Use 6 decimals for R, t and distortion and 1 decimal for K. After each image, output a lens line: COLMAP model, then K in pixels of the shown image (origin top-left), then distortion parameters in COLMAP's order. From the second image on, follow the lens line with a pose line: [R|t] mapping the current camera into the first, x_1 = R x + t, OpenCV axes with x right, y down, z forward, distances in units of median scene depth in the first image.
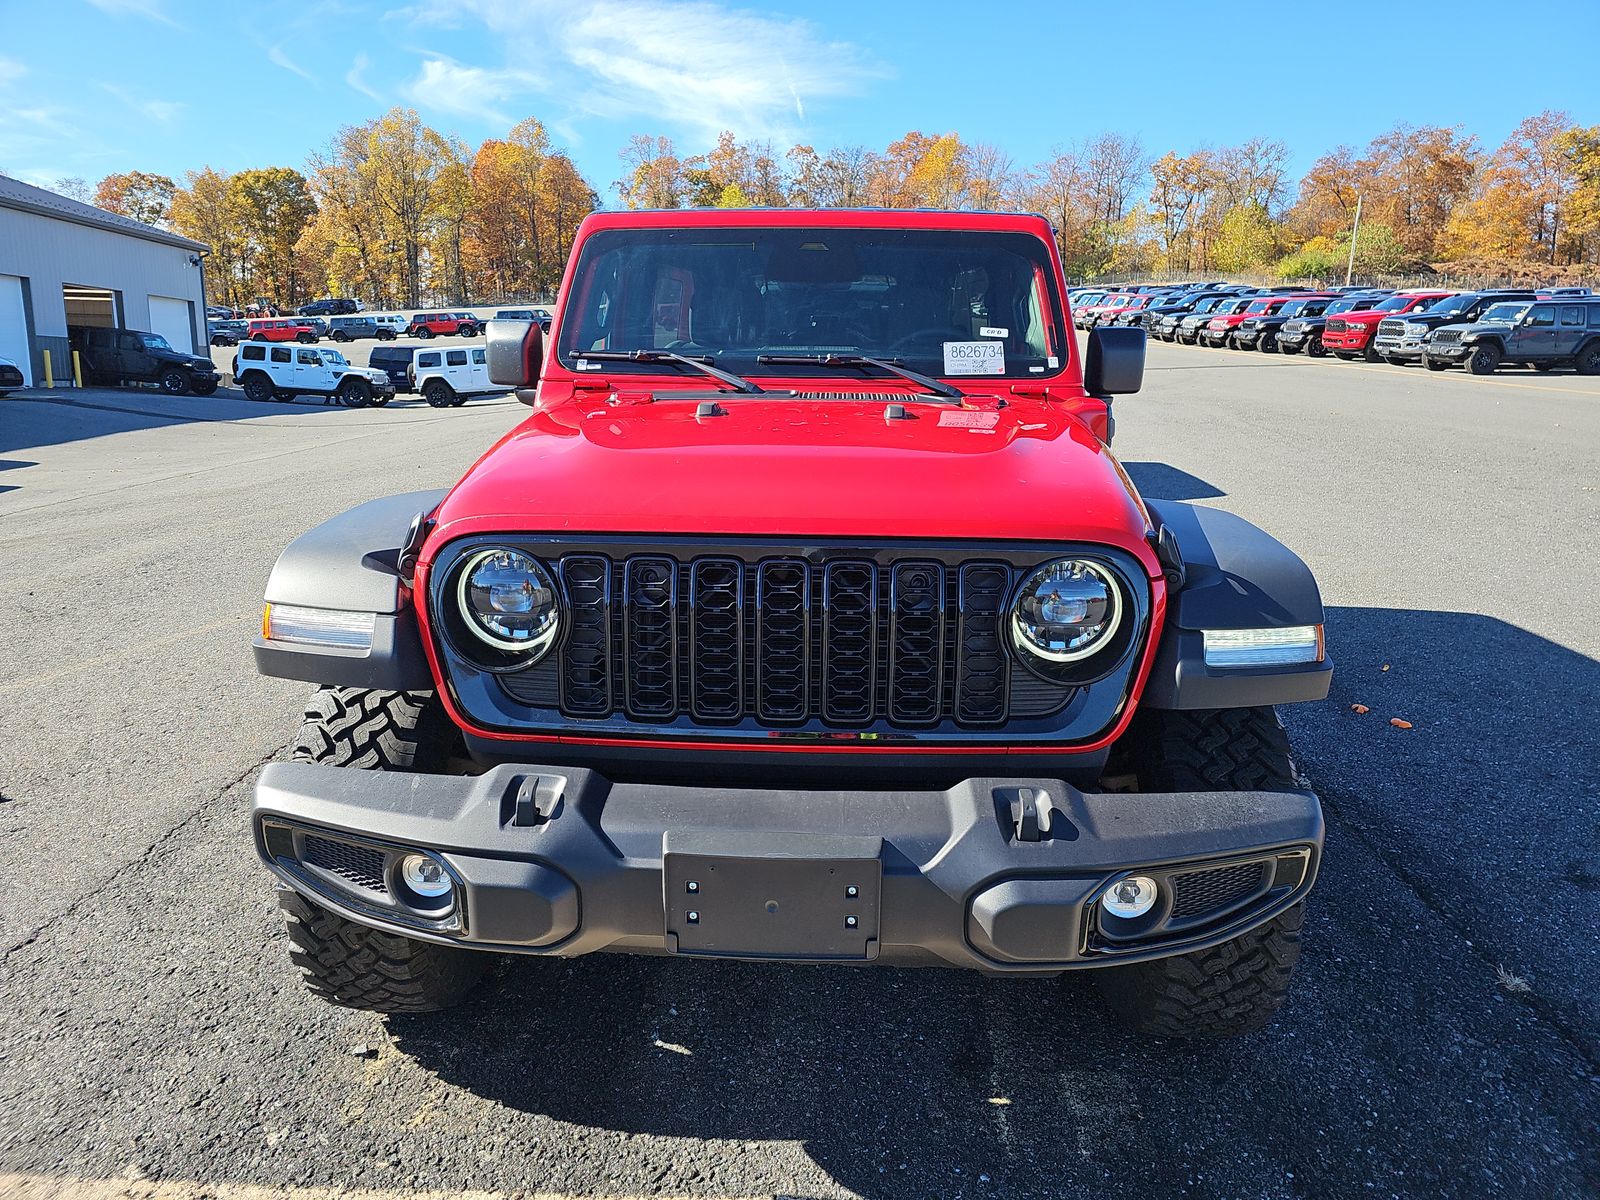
lens RADIAL K [[1137.7, 0, 818.0], [0, 1137.7, 566.4], [0, 0, 1]] dist [0.061944, -0.082250]
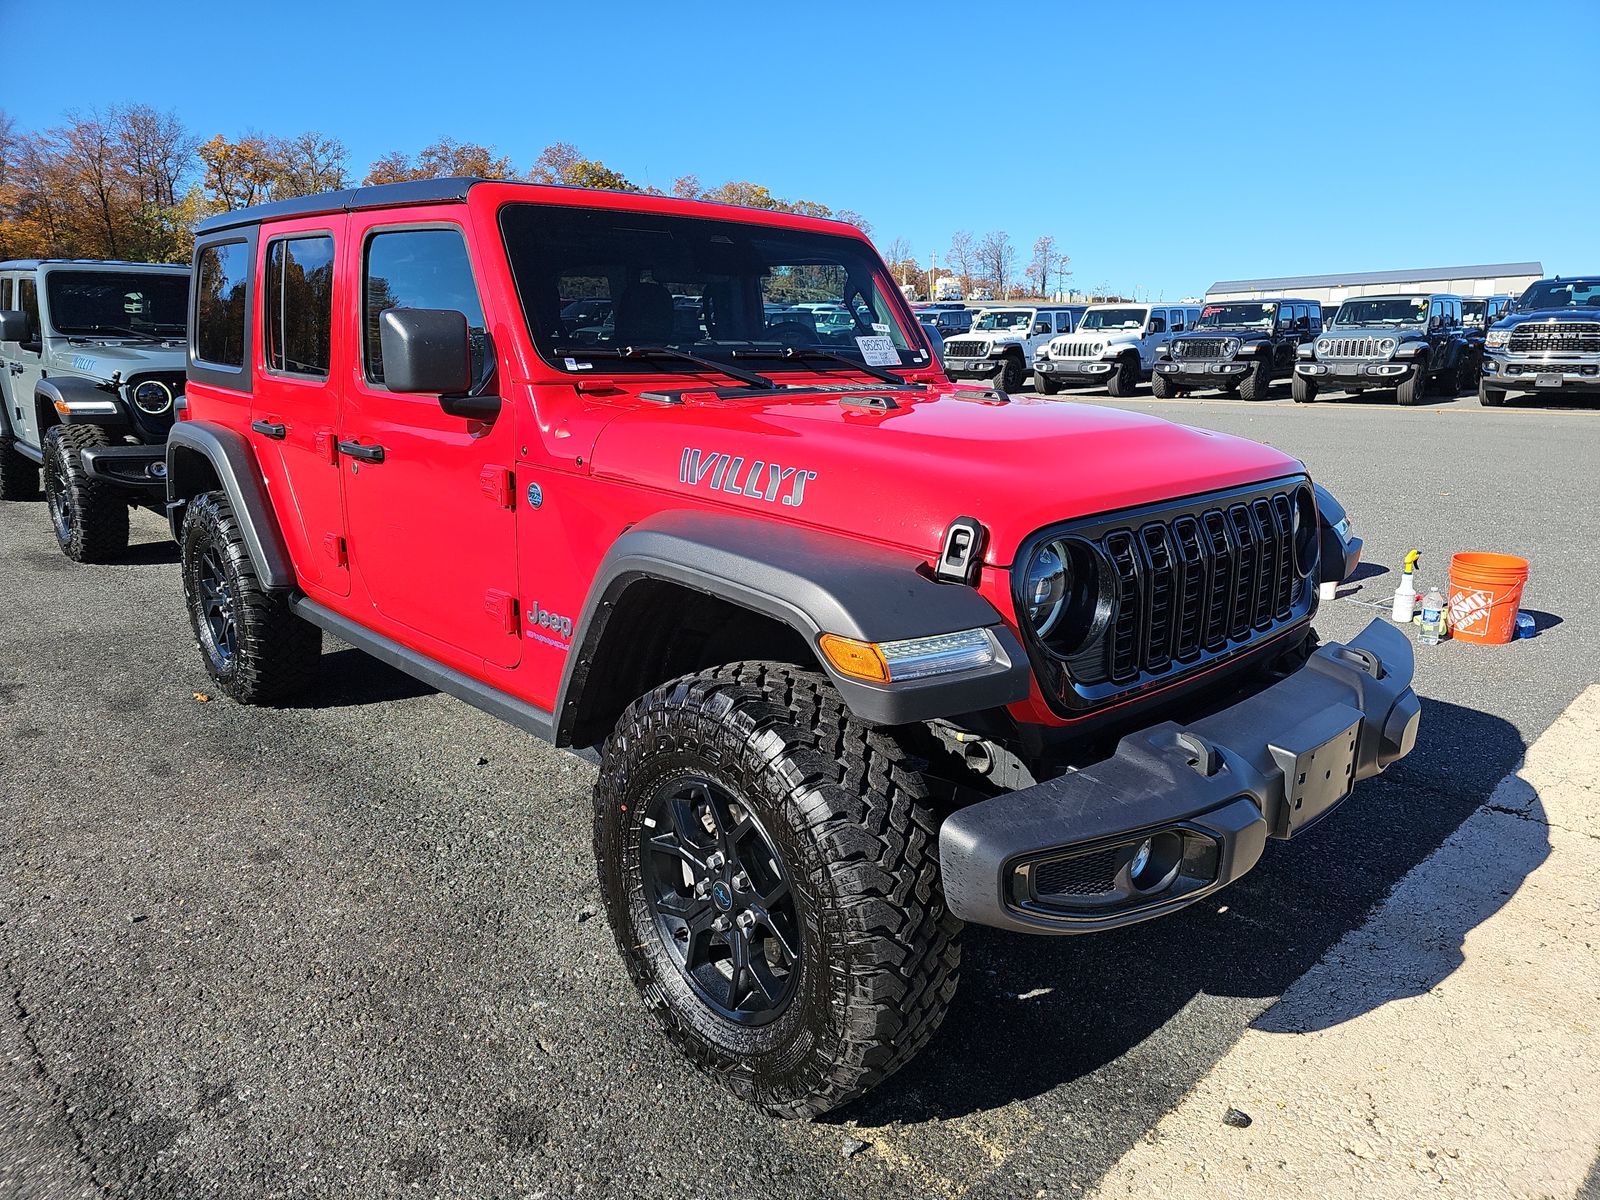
lens RADIAL K [[1137.7, 0, 818.0], [0, 1137.7, 566.4], [0, 0, 1]] dist [0.061944, -0.082250]
pose [[0.649503, -0.150100, 0.745397, -0.125401], [0.149992, 0.986351, 0.067925, -0.009775], [-0.745418, 0.067686, 0.663152, 0.051890]]
